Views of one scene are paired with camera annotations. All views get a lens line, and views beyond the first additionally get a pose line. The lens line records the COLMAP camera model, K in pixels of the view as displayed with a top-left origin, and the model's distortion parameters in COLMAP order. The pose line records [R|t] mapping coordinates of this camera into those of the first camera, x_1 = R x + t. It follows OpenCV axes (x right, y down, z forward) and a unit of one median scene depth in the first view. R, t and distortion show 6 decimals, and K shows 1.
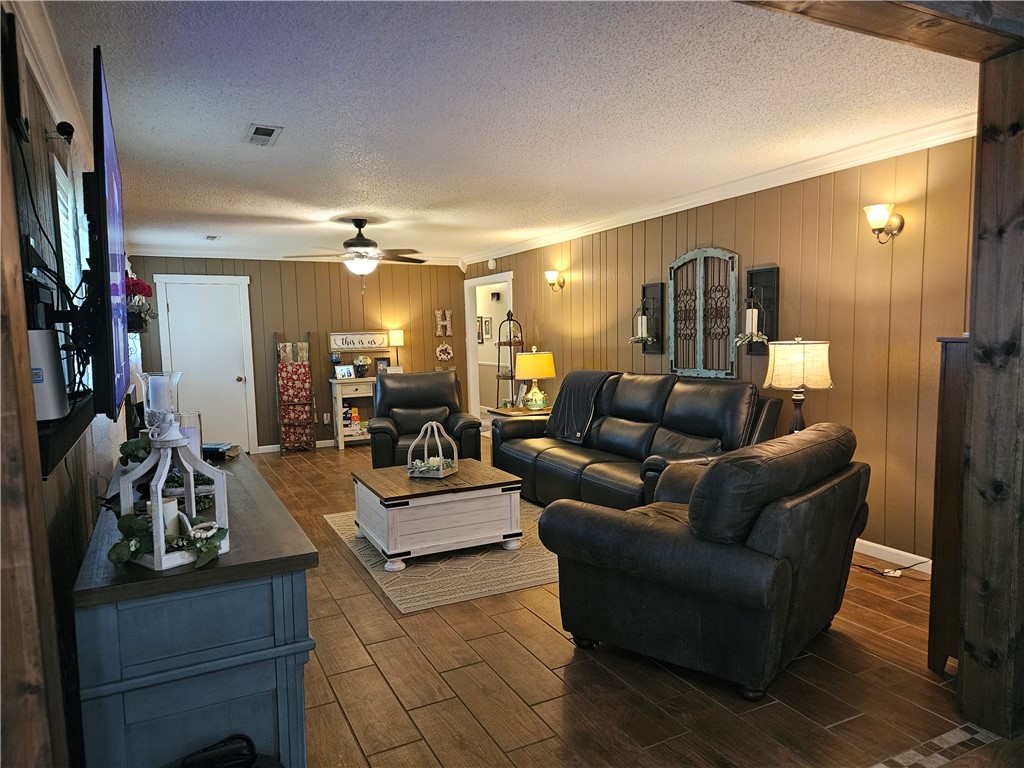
lens RADIAL K [[676.5, 0, 506.4], [0, 676.5, 390.0], [0, 0, 1]] dist [0.086779, -0.070698]
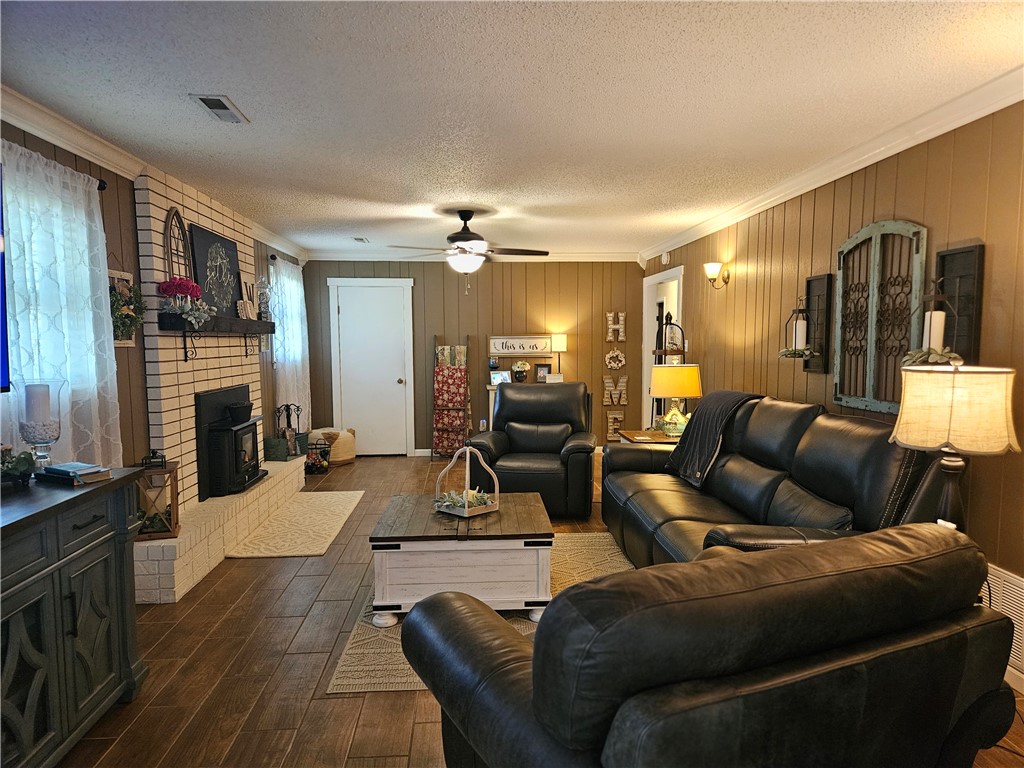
lens RADIAL K [[675.8, 0, 508.4], [0, 675.8, 396.3], [0, 0, 1]] dist [0.085370, -0.072335]
pose [[0.921400, 0.051595, -0.385175, 0.188770], [-0.049304, 0.998658, 0.015830, -0.022877], [0.385475, 0.004404, 0.922708, 0.193324]]
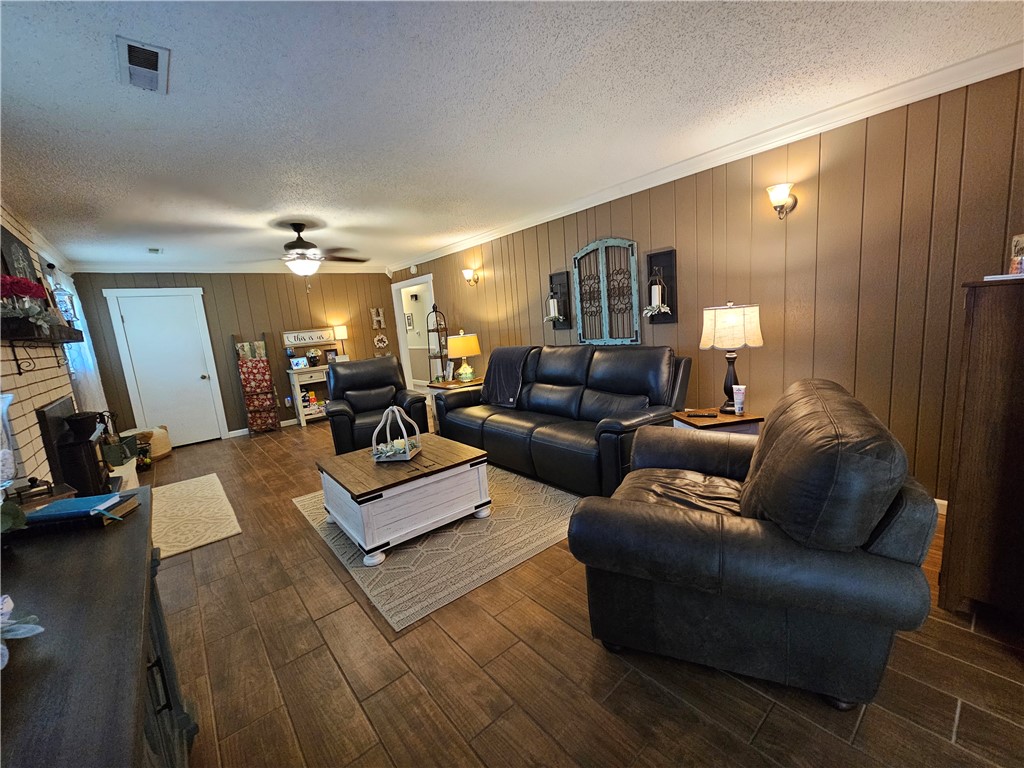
lens RADIAL K [[420.1, 0, 508.8], [0, 420.1, 384.4], [0, 0, 1]] dist [0.000629, 0.000592]
pose [[0.971672, -0.093761, 0.216939, -0.055354], [0.081196, 0.994501, 0.066143, -0.011442], [-0.221948, -0.046655, 0.973942, 0.251625]]
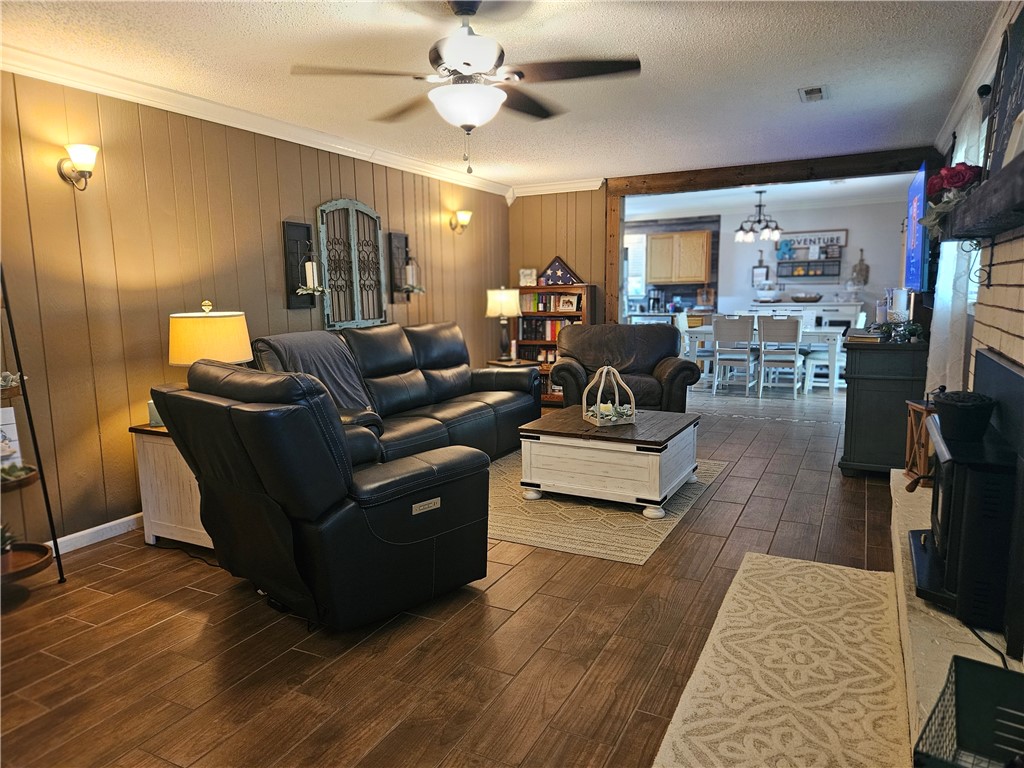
lens RADIAL K [[676.5, 0, 506.4], [0, 676.5, 390.0], [0, 0, 1]] dist [0.086779, -0.070698]
pose [[-0.587976, -0.083378, 0.804570, -0.588728], [0.100037, 0.979541, 0.174617, -0.073487], [-0.802669, 0.183157, -0.567606, 1.239932]]
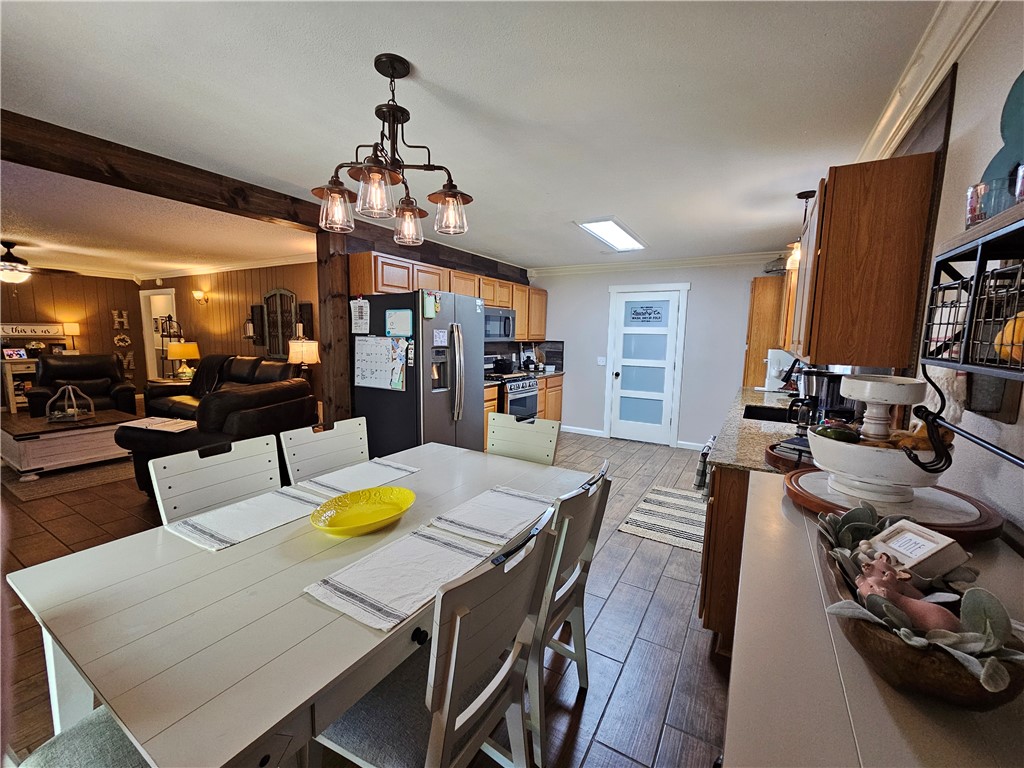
lens RADIAL K [[420.1, 0, 508.8], [0, 420.1, 384.4], [0, 0, 1]] dist [0.000629, 0.000592]
pose [[0.837764, -0.025479, 0.545438, 0.155460], [0.006466, 0.999304, 0.036748, 0.011612], [-0.545994, -0.027260, 0.837345, -0.258906]]
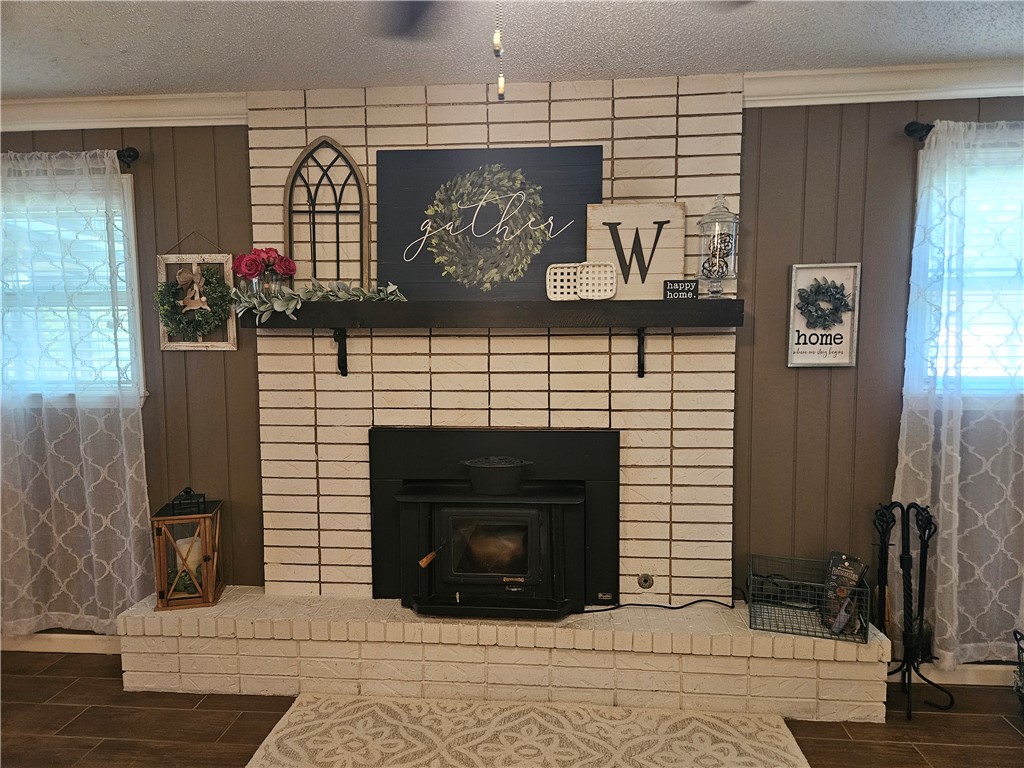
lens RADIAL K [[676.5, 0, 506.4], [0, 676.5, 390.0], [0, 0, 1]] dist [0.086779, -0.070698]
pose [[-0.526616, 0.089715, -0.845356, -0.063250], [-0.056514, 0.988521, 0.140115, -0.093748], [0.848223, 0.121561, -0.515501, 1.073963]]
